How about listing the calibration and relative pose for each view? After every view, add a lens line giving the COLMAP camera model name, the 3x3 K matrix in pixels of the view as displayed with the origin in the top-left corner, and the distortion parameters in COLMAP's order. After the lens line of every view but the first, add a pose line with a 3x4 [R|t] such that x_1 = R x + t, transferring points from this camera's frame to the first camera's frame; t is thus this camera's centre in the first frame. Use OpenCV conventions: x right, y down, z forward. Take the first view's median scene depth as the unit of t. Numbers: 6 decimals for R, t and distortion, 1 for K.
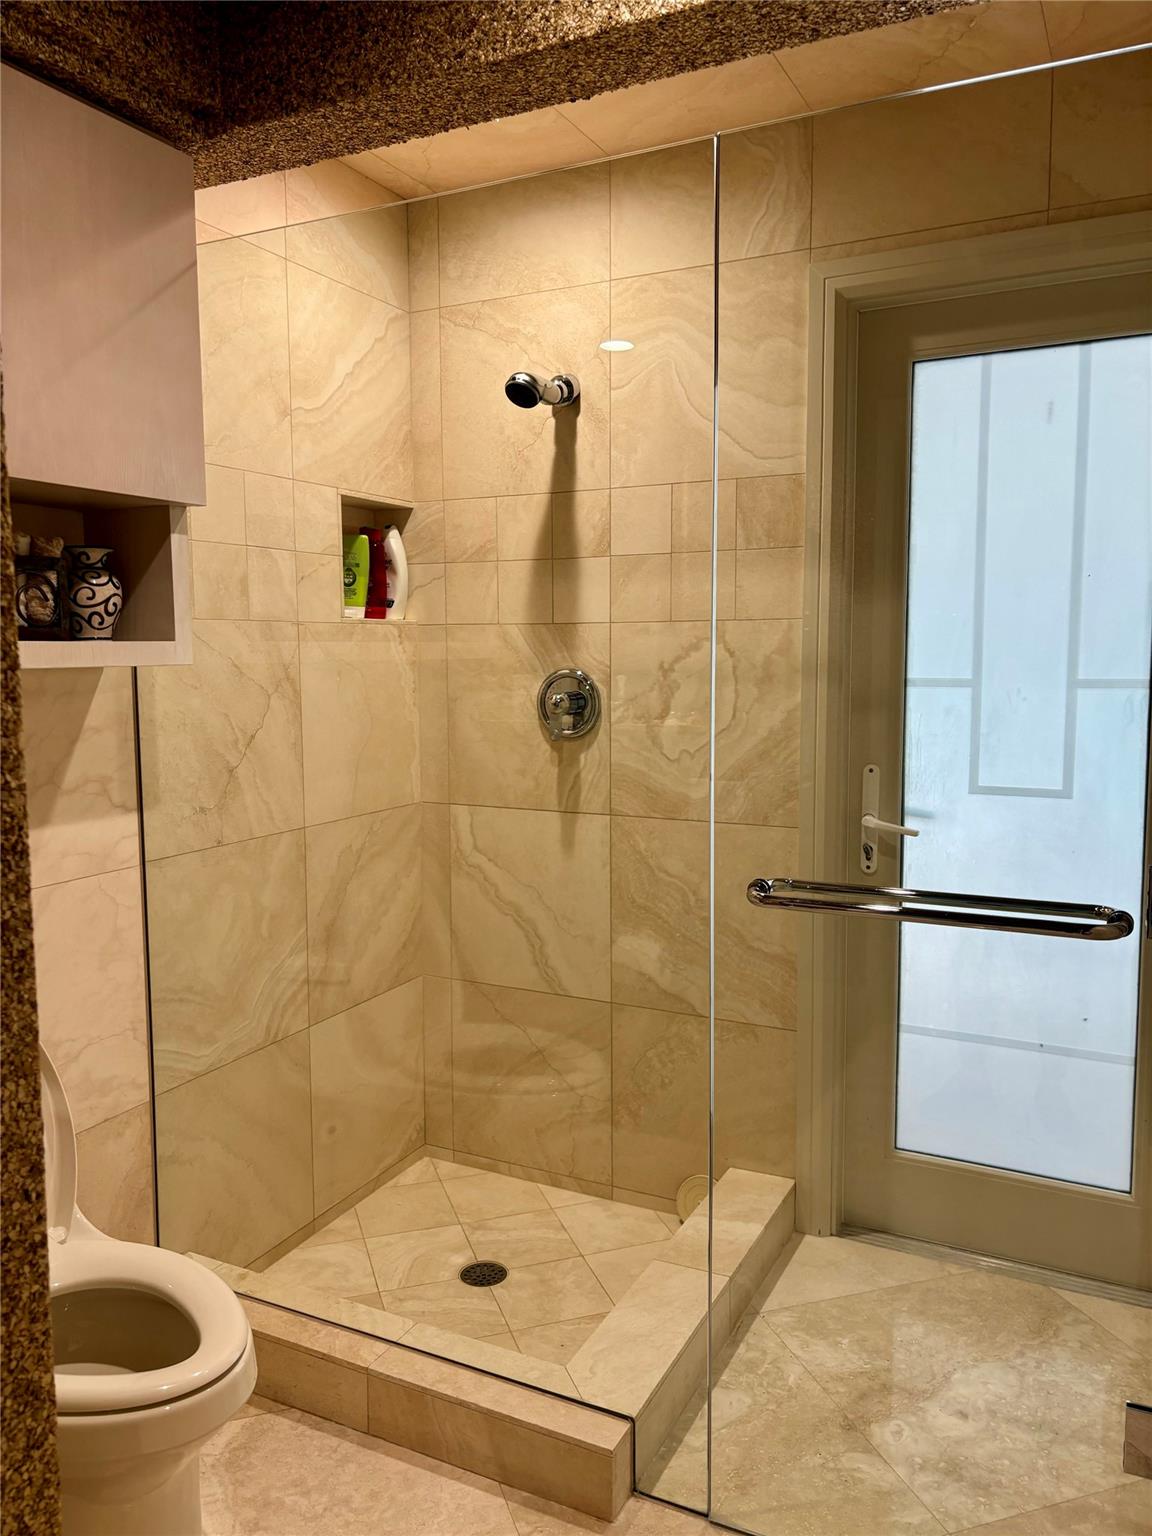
lens RADIAL K [[1179.2, 0, 580.4], [0, 1179.2, 761.5], [0, 0, 1]] dist [0.038969, -0.059053]
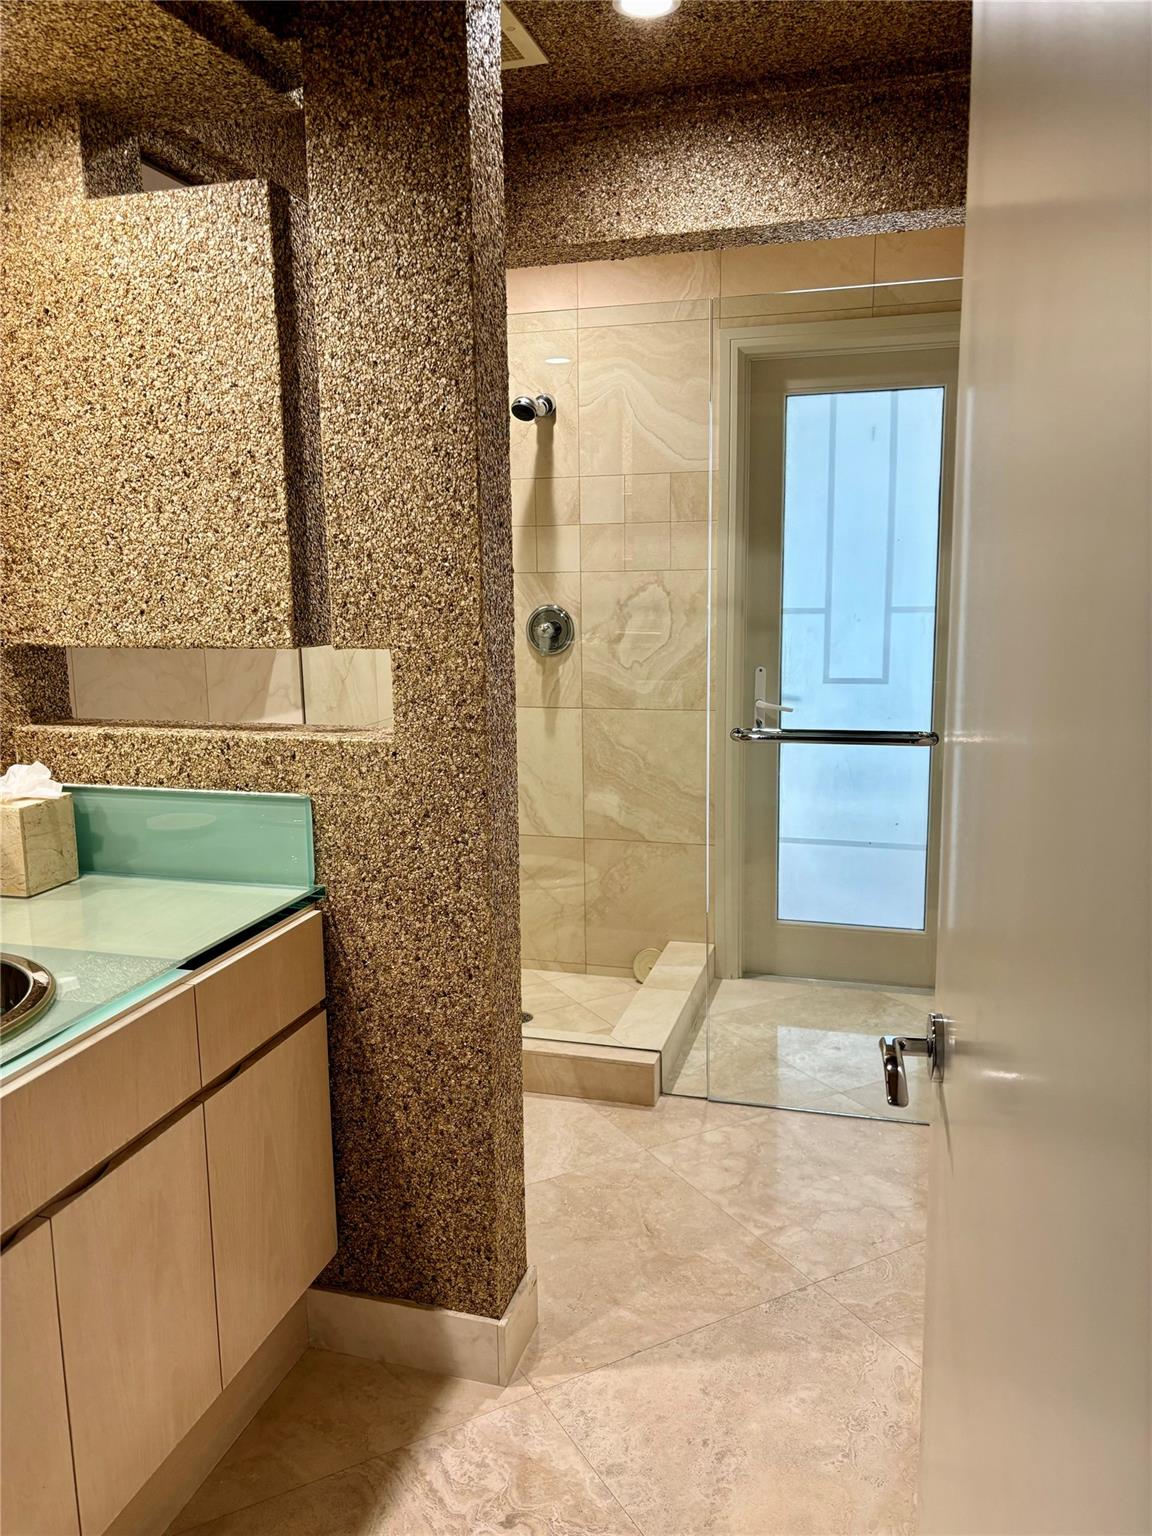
lens RADIAL K [[1179.2, 0, 575.6], [0, 1179.2, 771.4], [0, 0, 1]] dist [0.038969, -0.059053]
pose [[0.983461, -0.041665, 0.176262, -0.252432], [0.028540, 0.996672, 0.076352, 0.014099], [-0.178857, -0.070059, 0.981378, -0.434854]]
